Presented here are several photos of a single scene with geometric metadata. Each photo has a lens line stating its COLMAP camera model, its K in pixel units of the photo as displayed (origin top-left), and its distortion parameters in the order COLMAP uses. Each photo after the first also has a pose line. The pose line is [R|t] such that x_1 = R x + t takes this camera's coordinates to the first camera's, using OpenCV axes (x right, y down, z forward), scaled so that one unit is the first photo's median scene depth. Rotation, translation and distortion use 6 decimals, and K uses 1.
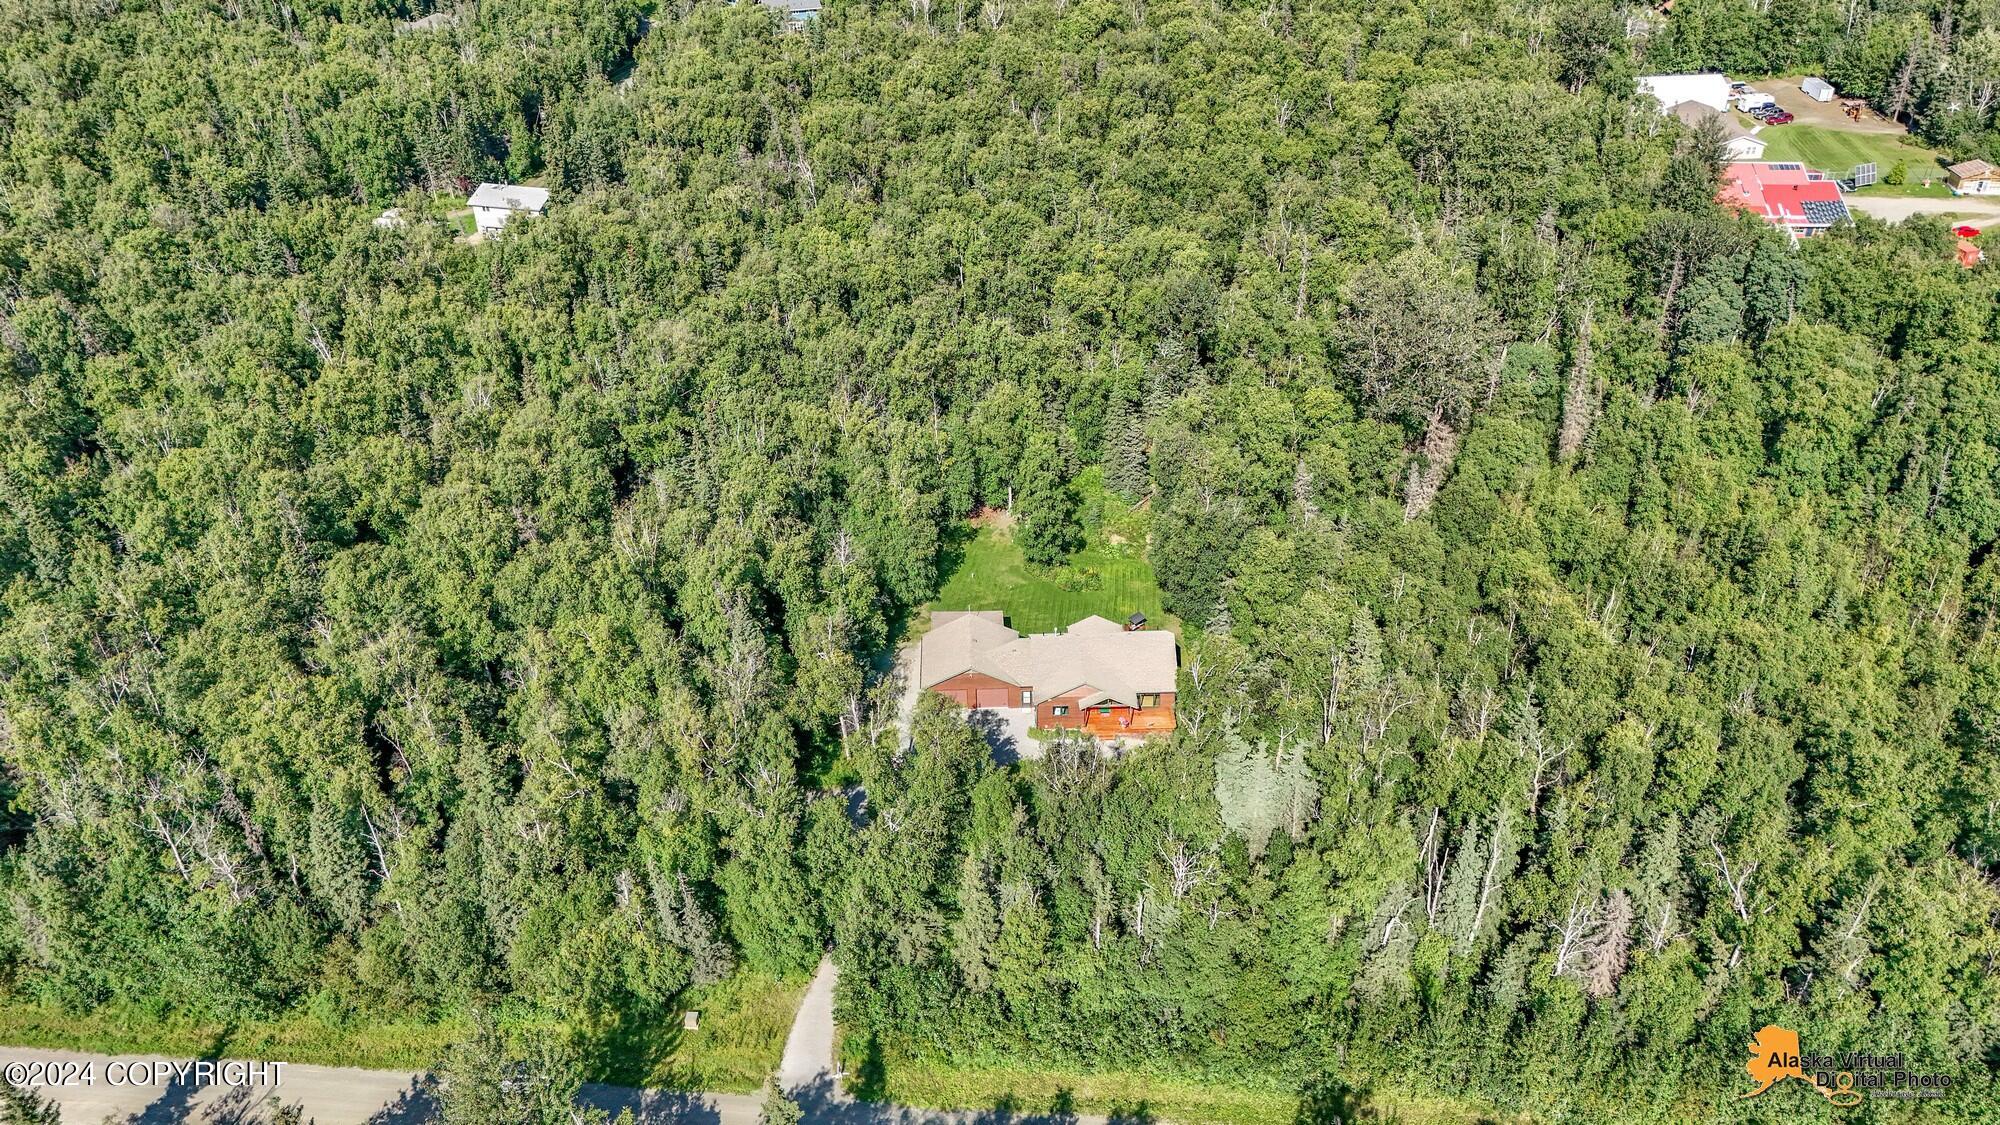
lens RADIAL K [[1491.1, 0, 1003.8], [0, 1491.1, 572.1], [0, 0, 1]] dist [0.077255, -0.068266]
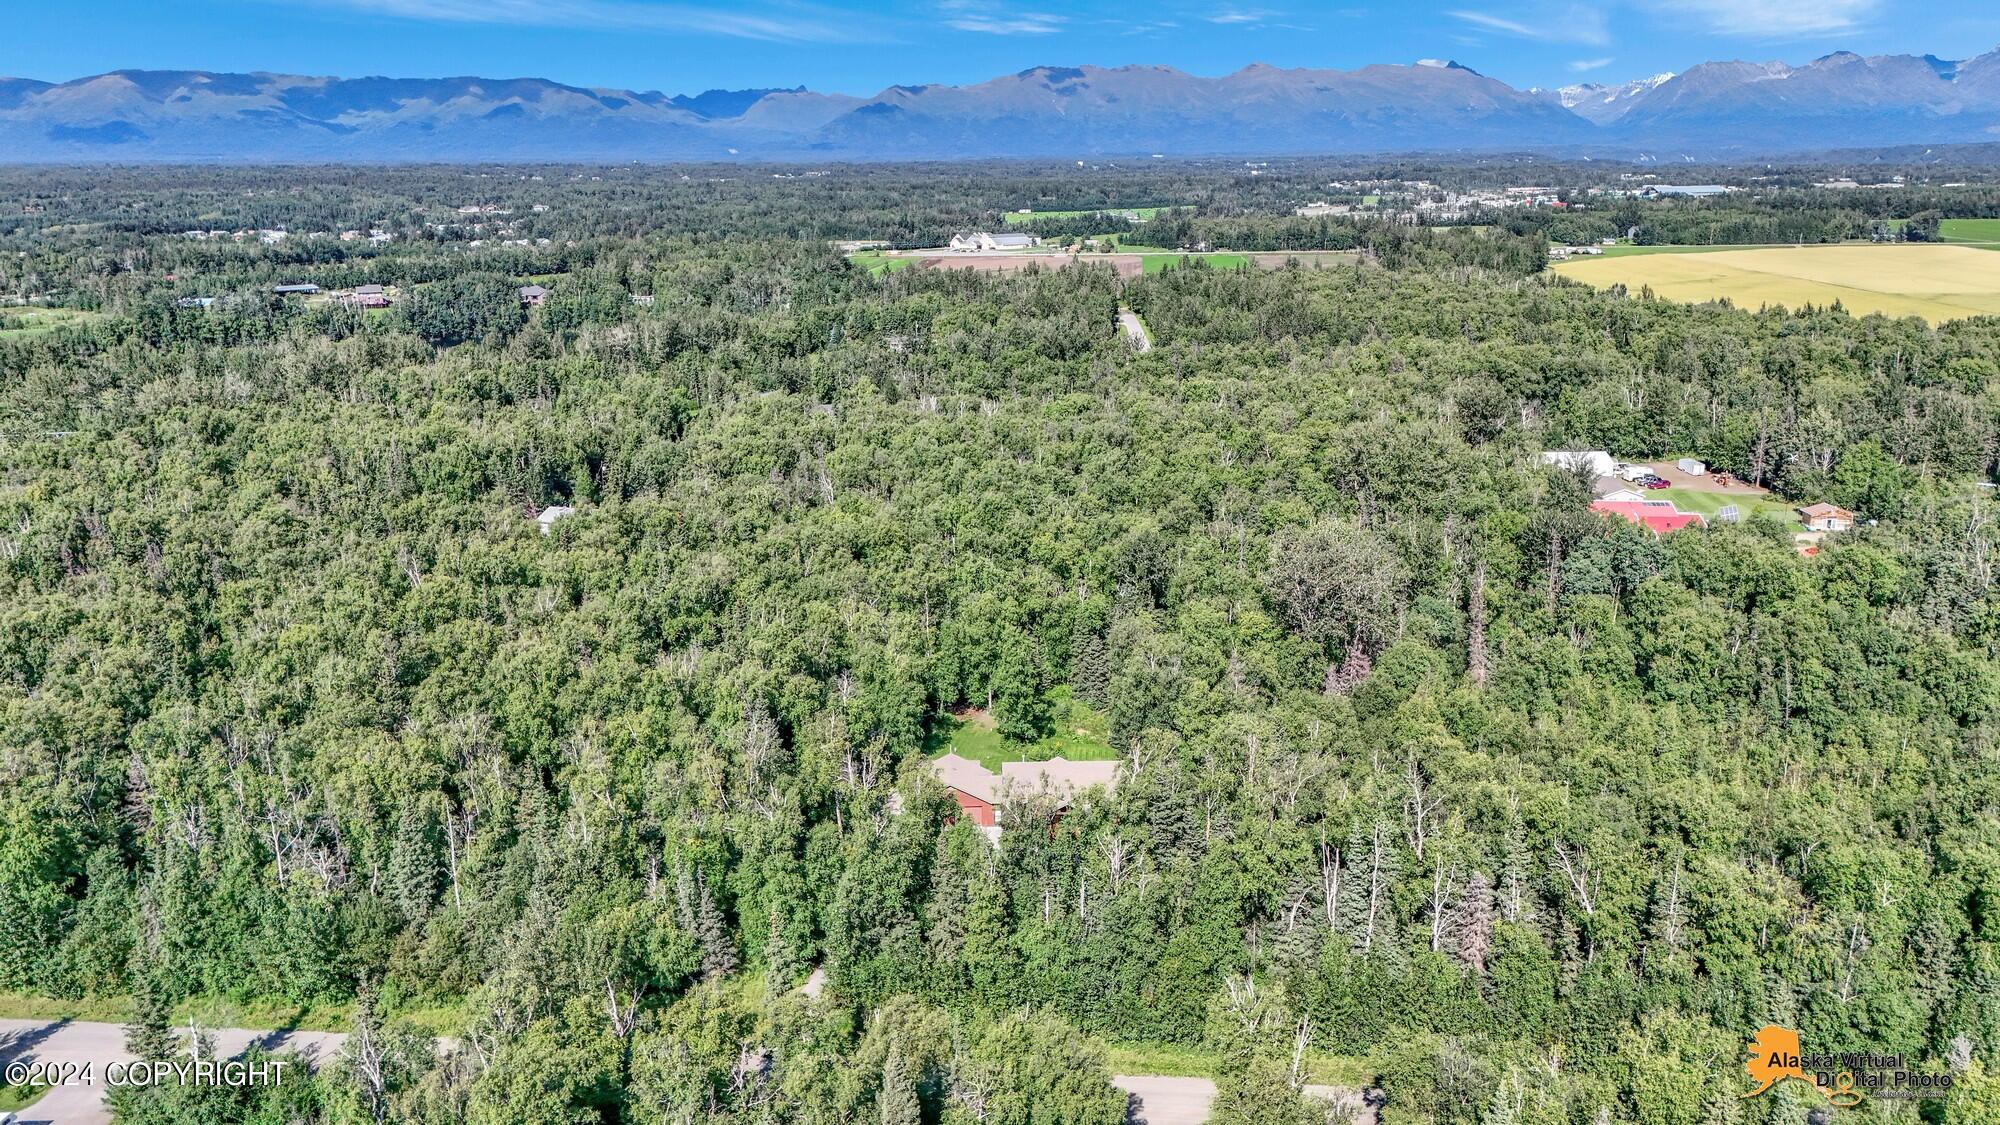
lens RADIAL K [[1499.8, 0, 1000.0], [0, 1499.8, 562.5], [0, 0, 1]] dist [0.100170, -0.121079]
pose [[0.999933, 0.009805, -0.006217, 0.017277], [-0.011296, 0.945321, -0.325945, 0.218839], [0.002681, 0.325993, 0.945368, -0.133033]]
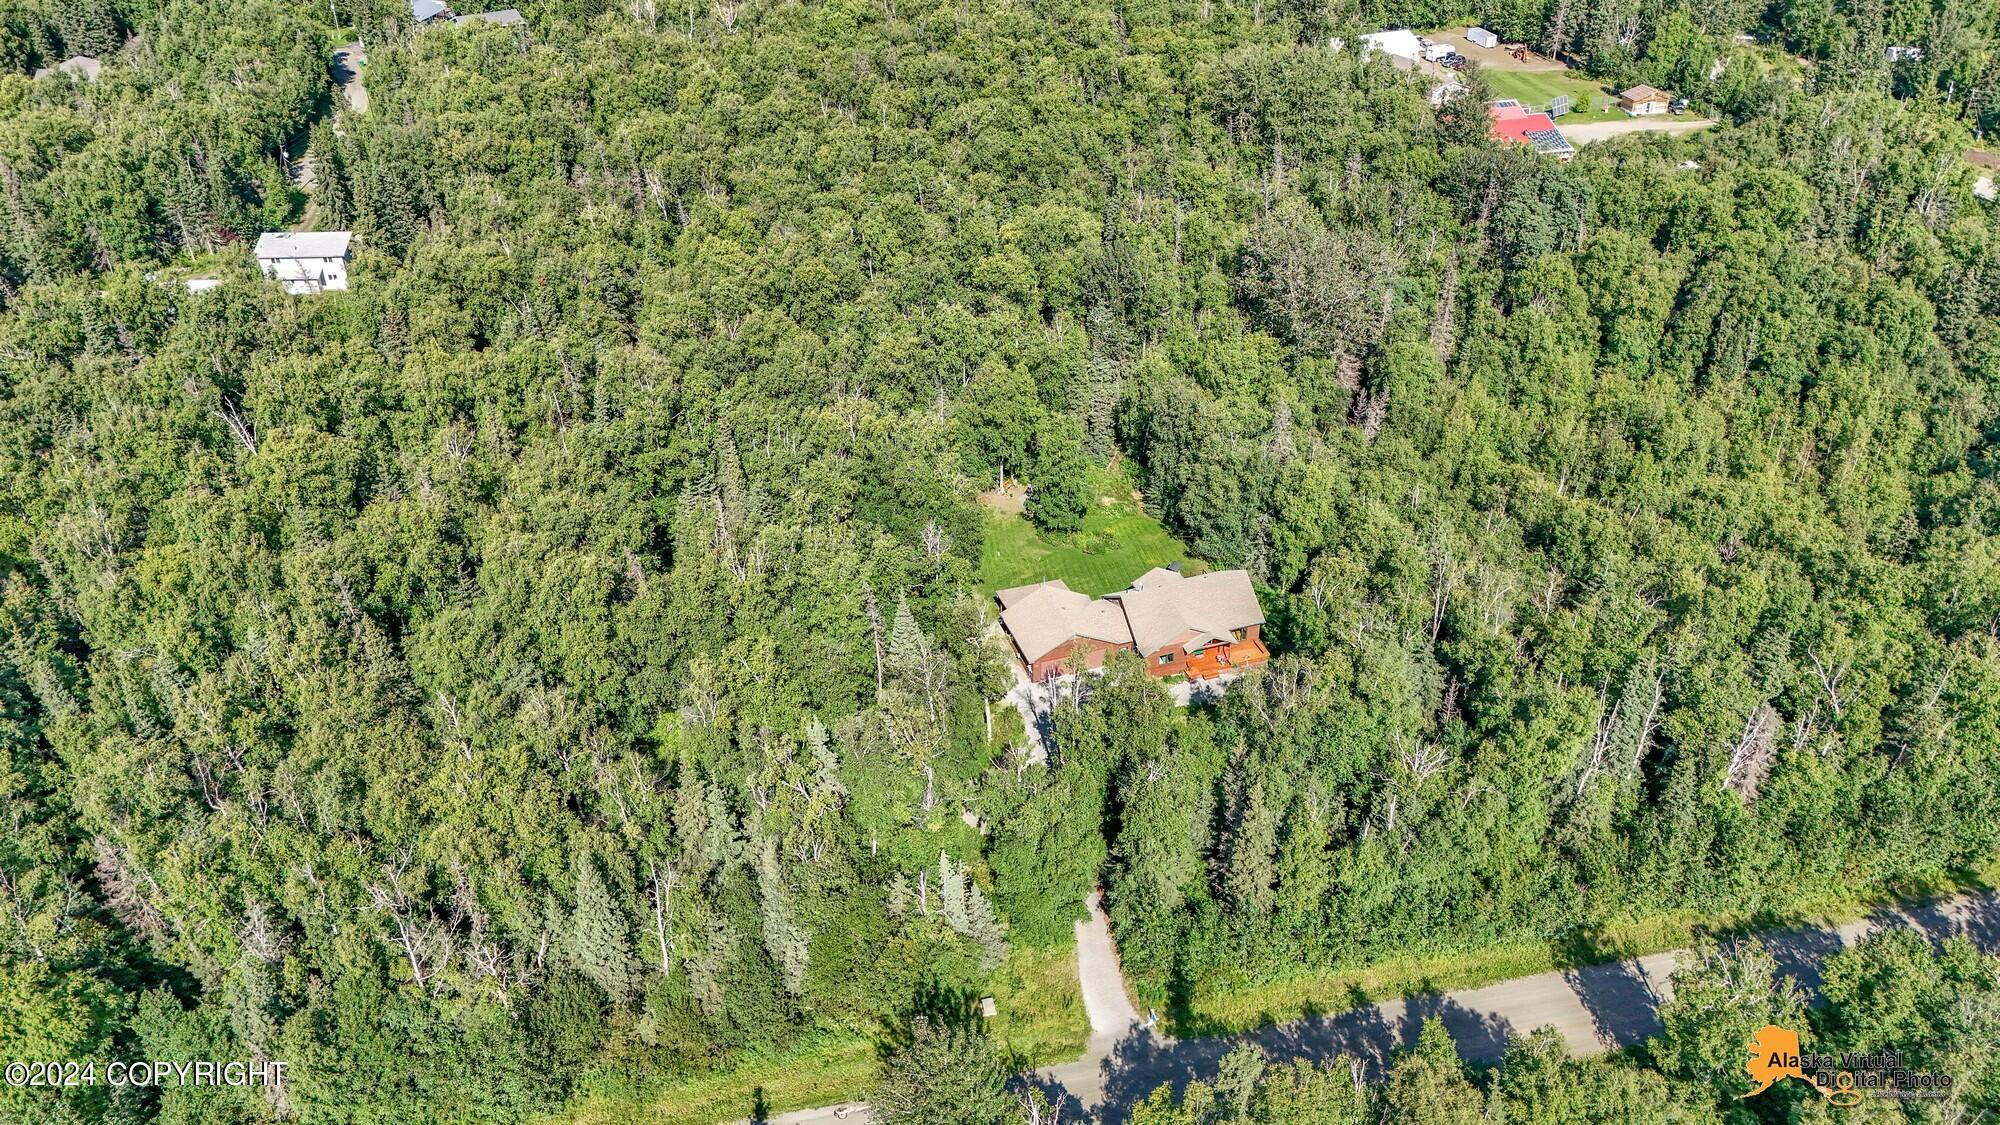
lens RADIAL K [[1491.1, 0, 1003.8], [0, 1491.1, 572.1], [0, 0, 1]] dist [0.077255, -0.068266]
pose [[0.952755, -0.160287, 0.258003, -0.252425], [0.160565, 0.986820, 0.020135, -0.004750], [-0.257830, 0.022242, 0.965934, 0.013287]]
